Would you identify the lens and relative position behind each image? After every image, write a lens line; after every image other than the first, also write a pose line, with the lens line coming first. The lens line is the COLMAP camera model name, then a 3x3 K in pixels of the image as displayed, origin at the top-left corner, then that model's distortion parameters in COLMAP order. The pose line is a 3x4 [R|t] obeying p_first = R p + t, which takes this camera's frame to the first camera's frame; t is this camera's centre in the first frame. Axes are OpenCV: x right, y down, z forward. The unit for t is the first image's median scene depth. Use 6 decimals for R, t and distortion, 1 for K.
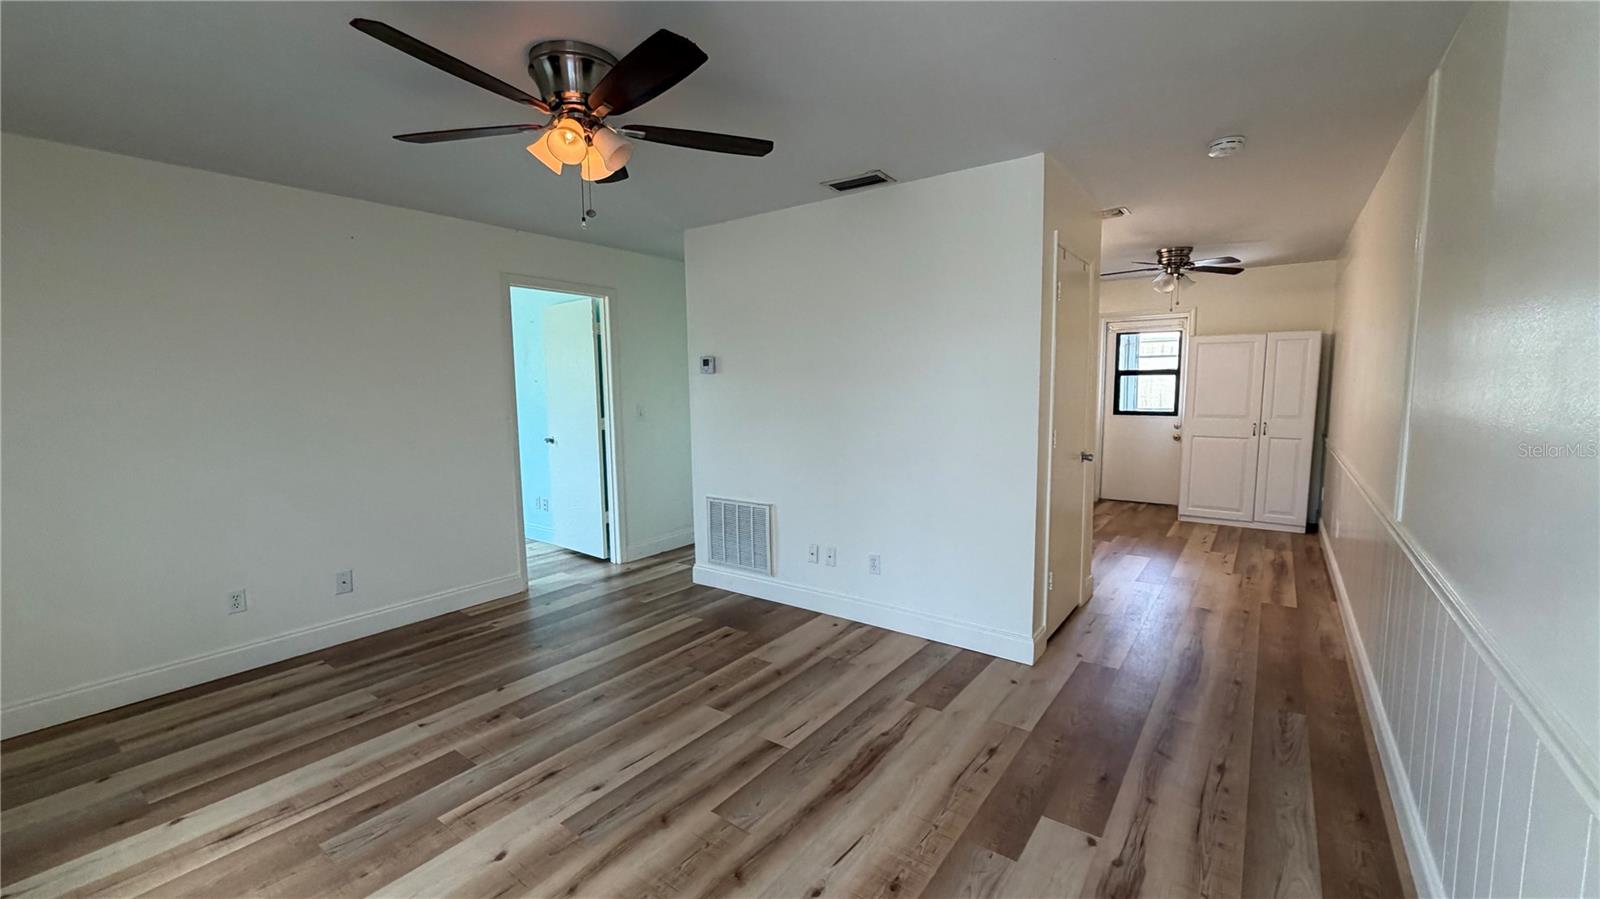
lens RADIAL K [[631.5, 0, 805.3], [0, 631.5, 446.0], [0, 0, 1]] dist [-0.000347, 0.000098]
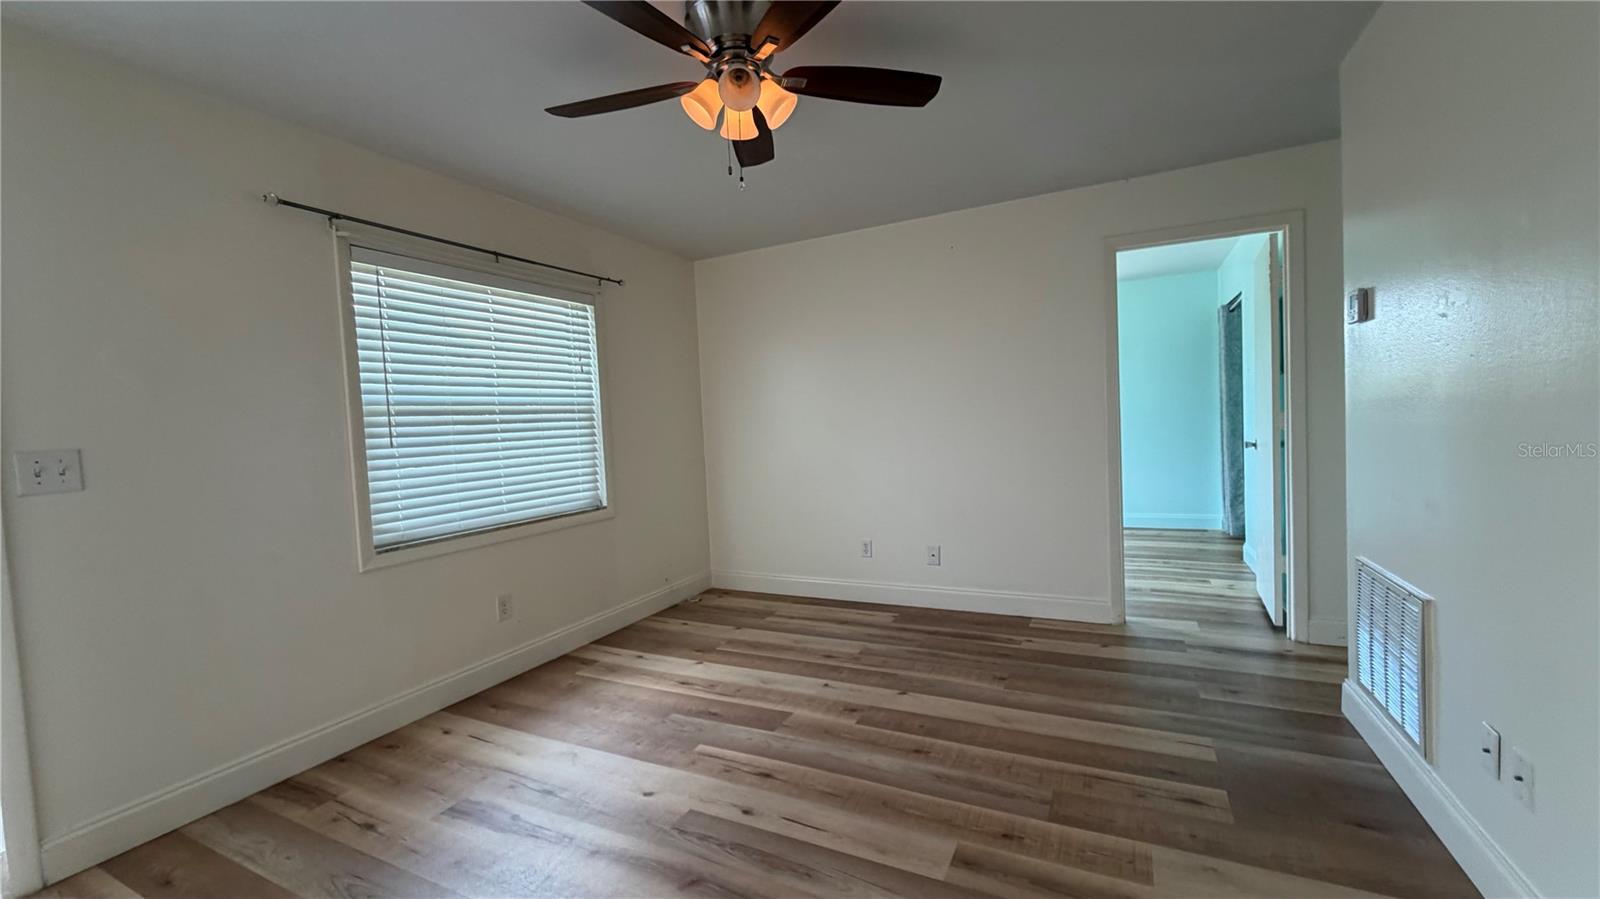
lens RADIAL K [[631.5, 0, 805.2], [0, 631.5, 446.7], [0, 0, 1]] dist [-0.000347, 0.000098]
pose [[0.179591, 0.045774, -0.982676, 0.401372], [-0.051100, 0.998002, 0.037149, -0.013395], [0.982413, 0.043543, 0.181571, 0.653427]]
